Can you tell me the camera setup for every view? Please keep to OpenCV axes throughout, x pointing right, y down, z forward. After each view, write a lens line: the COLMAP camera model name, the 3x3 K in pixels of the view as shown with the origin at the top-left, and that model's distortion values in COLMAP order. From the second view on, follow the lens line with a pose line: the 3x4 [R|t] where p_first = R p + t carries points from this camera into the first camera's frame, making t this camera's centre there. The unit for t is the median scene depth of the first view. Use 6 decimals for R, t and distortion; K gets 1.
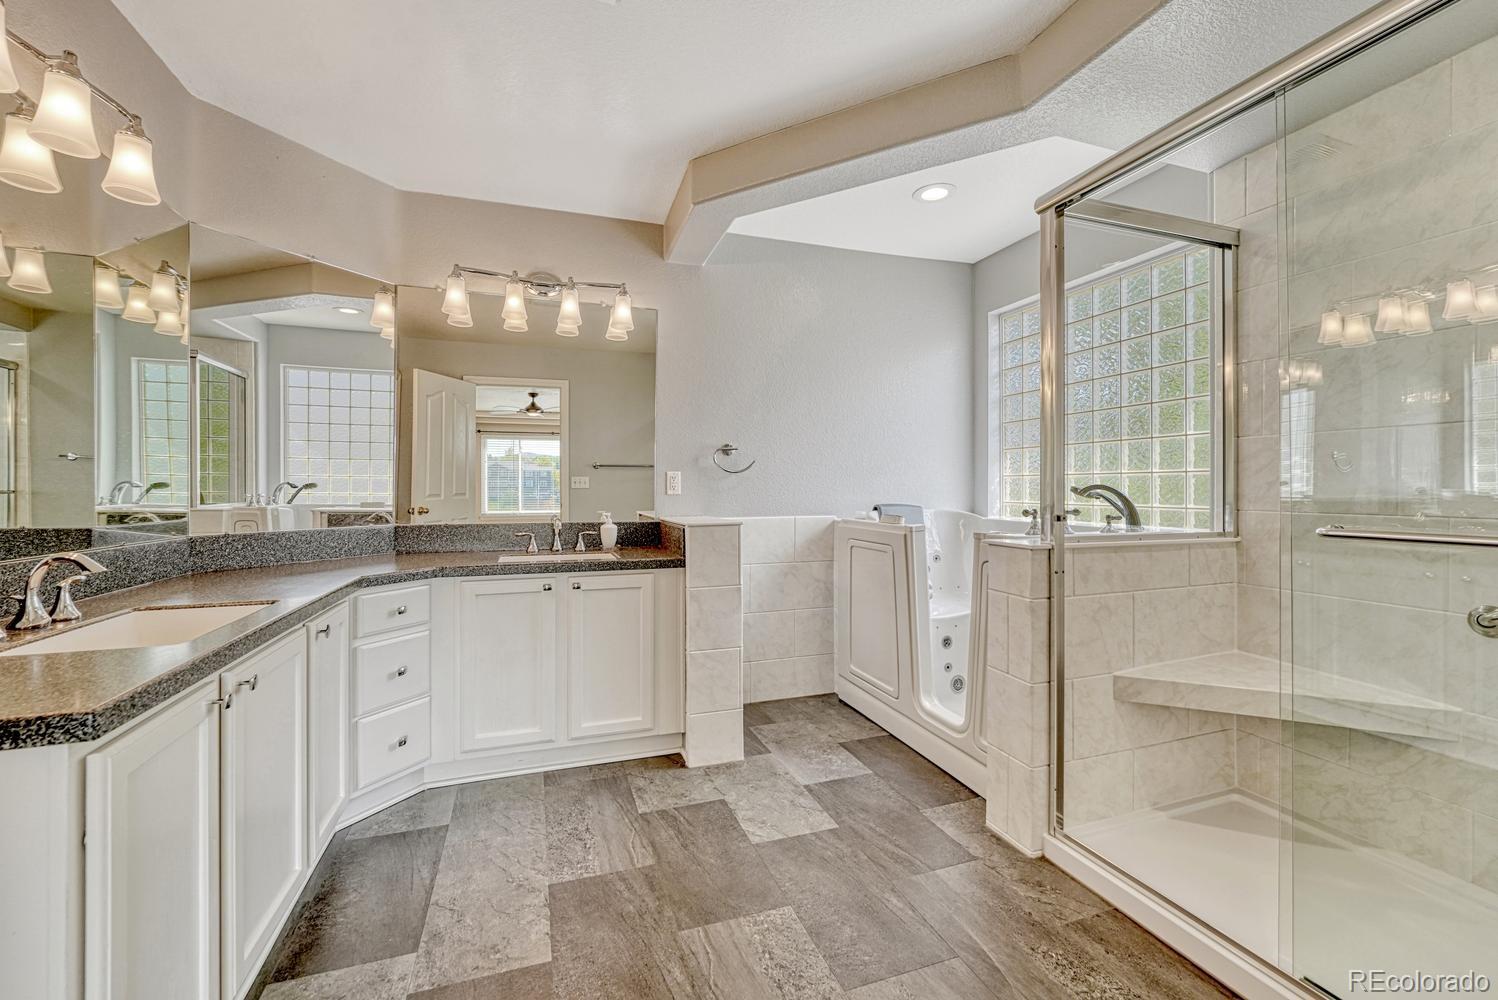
lens RADIAL K [[628.5, 0, 762.9], [0, 628.5, 487.3], [0, 0, 1]] dist [-0.008788, 0.003578]
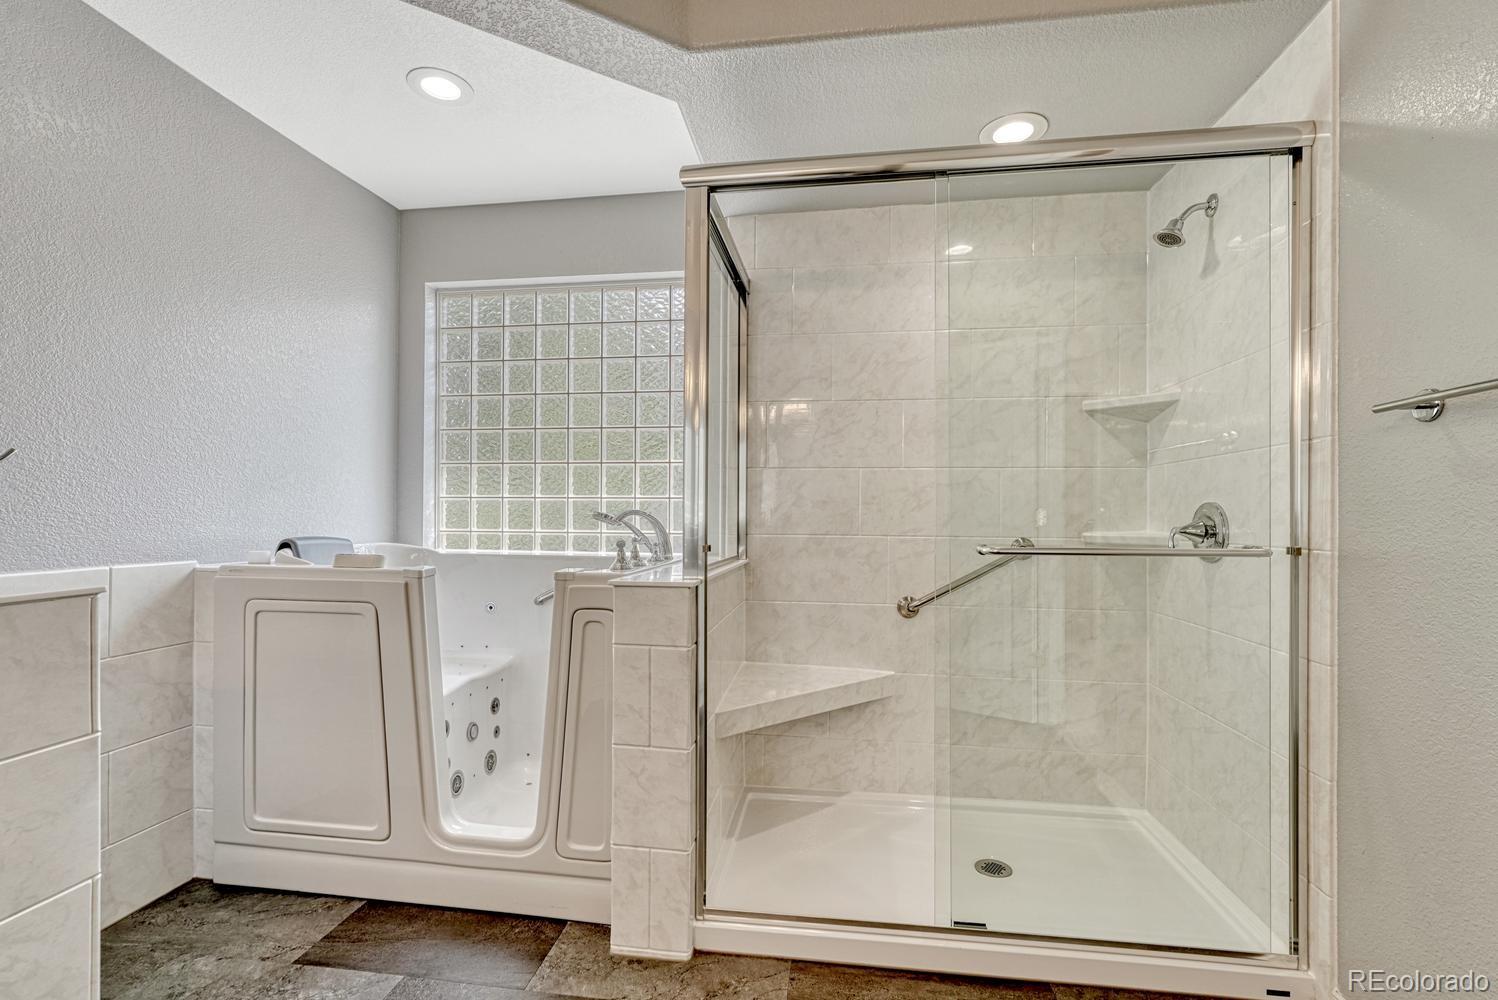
lens RADIAL K [[655.1, 0, 747.6], [0, 655.1, 515.9], [0, 0, 1]] dist [0.005831, -0.000803]
pose [[0.474909, -0.000327, 0.880035, -0.227358], [-0.007615, 0.999961, 0.004481, -0.001228], [-0.880002, -0.008829, 0.474888, 0.397261]]
